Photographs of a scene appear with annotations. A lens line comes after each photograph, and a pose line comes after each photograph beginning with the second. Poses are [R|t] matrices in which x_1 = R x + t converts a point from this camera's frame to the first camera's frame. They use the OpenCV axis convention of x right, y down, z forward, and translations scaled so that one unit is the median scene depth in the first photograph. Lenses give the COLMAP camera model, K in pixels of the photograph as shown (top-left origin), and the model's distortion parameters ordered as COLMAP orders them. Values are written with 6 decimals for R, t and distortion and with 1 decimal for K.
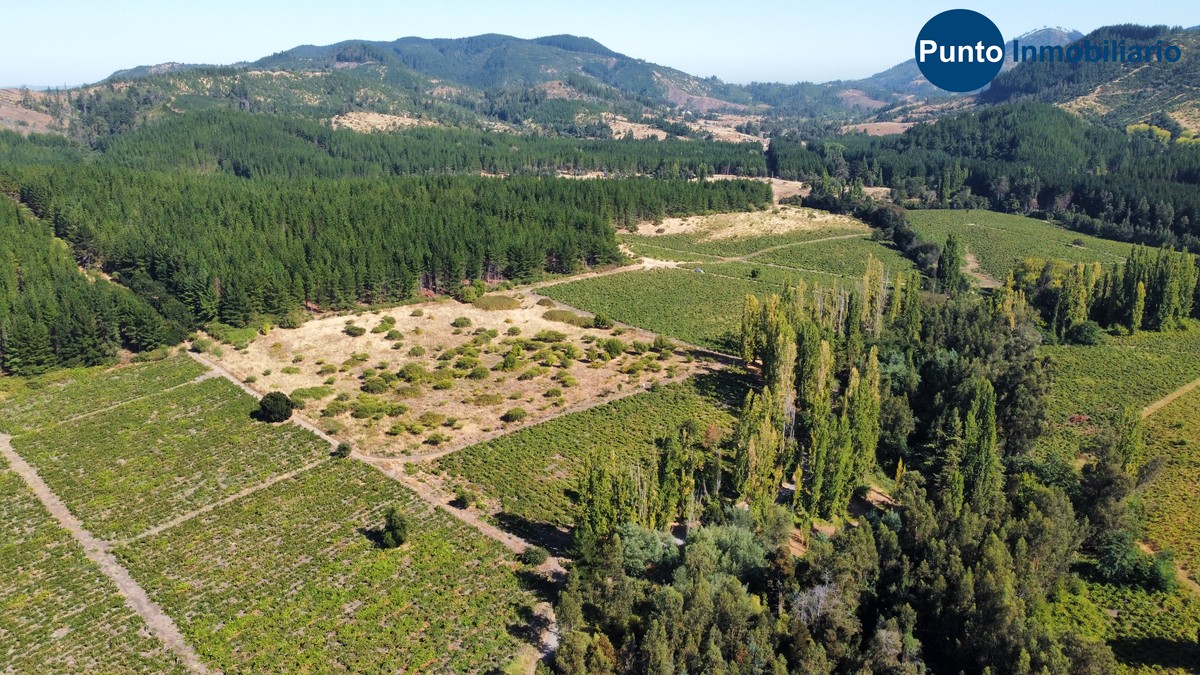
lens RADIAL K [[906.9, 0, 595.8], [0, 906.9, 335.9], [0, 0, 1]] dist [-0.002196, -0.004009]
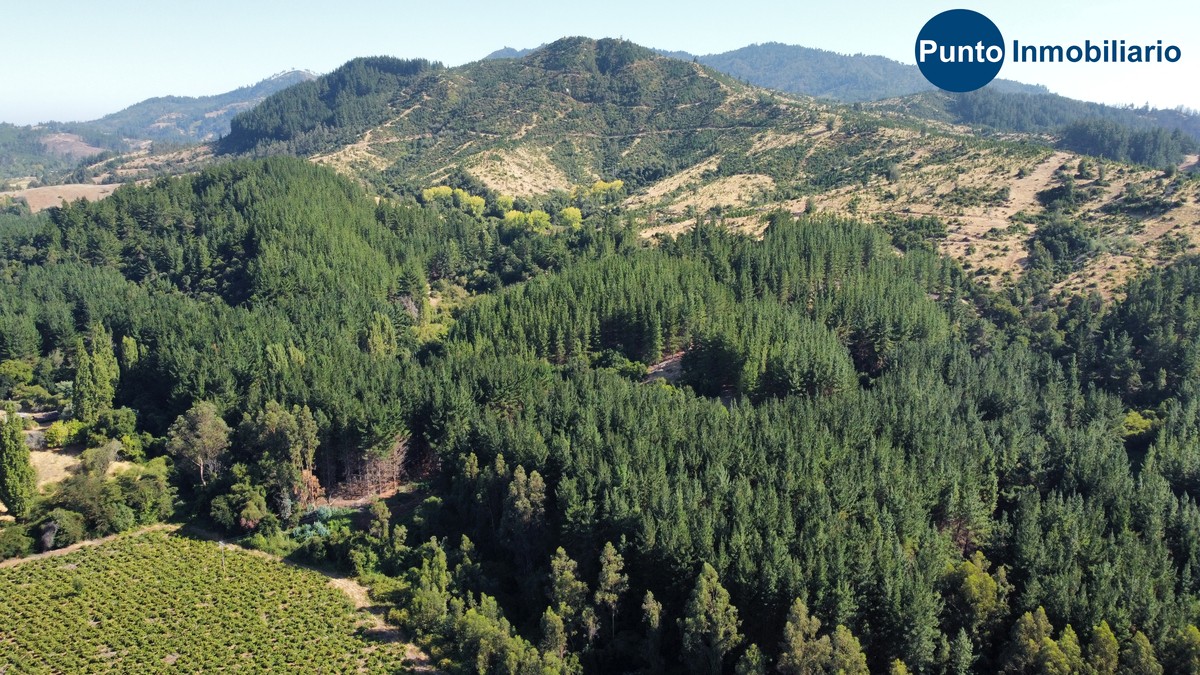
lens RADIAL K [[906.9, 0, 595.8], [0, 906.9, 335.9], [0, 0, 1]] dist [-0.002196, -0.004009]
pose [[0.732841, -0.140195, 0.665800, 0.176606], [0.170717, 0.985127, 0.019527, -0.094617], [-0.658634, 0.099354, 0.745875, 0.344975]]
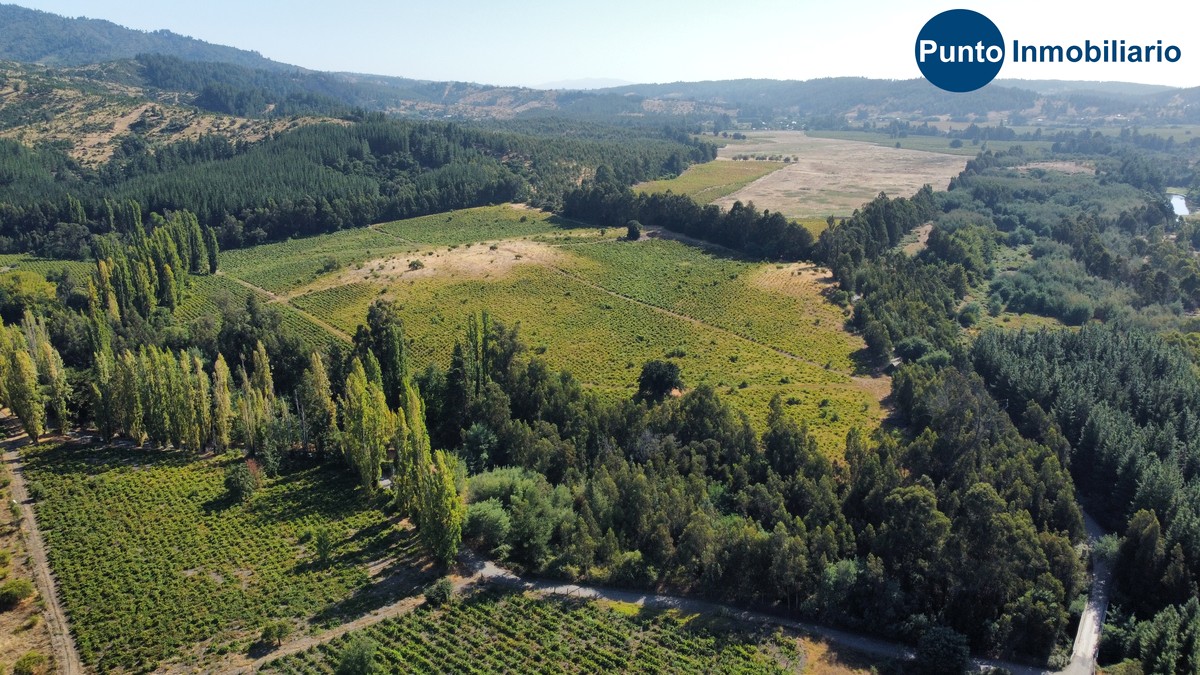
lens RADIAL K [[906.9, 0, 595.8], [0, 906.9, 335.9], [0, 0, 1]] dist [-0.002196, -0.004009]
pose [[0.086084, -0.253585, 0.963475, -0.117412], [0.264596, 0.938155, 0.223280, -0.022299], [-0.960510, 0.235710, 0.147858, 0.087701]]
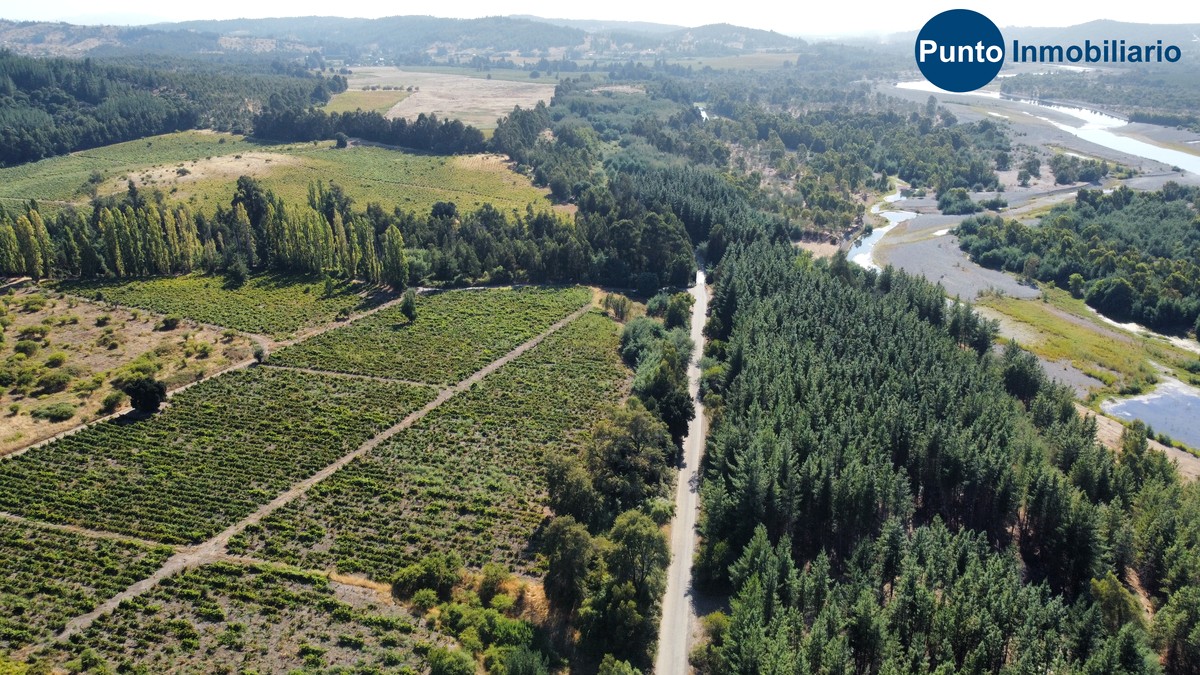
lens RADIAL K [[906.9, 0, 595.8], [0, 906.9, 335.9], [0, 0, 1]] dist [-0.002196, -0.004009]
pose [[-0.367452, -0.292733, 0.882772, -0.237269], [0.245424, 0.885009, 0.395633, -0.039121], [-0.897076, 0.362030, -0.253355, 0.154940]]
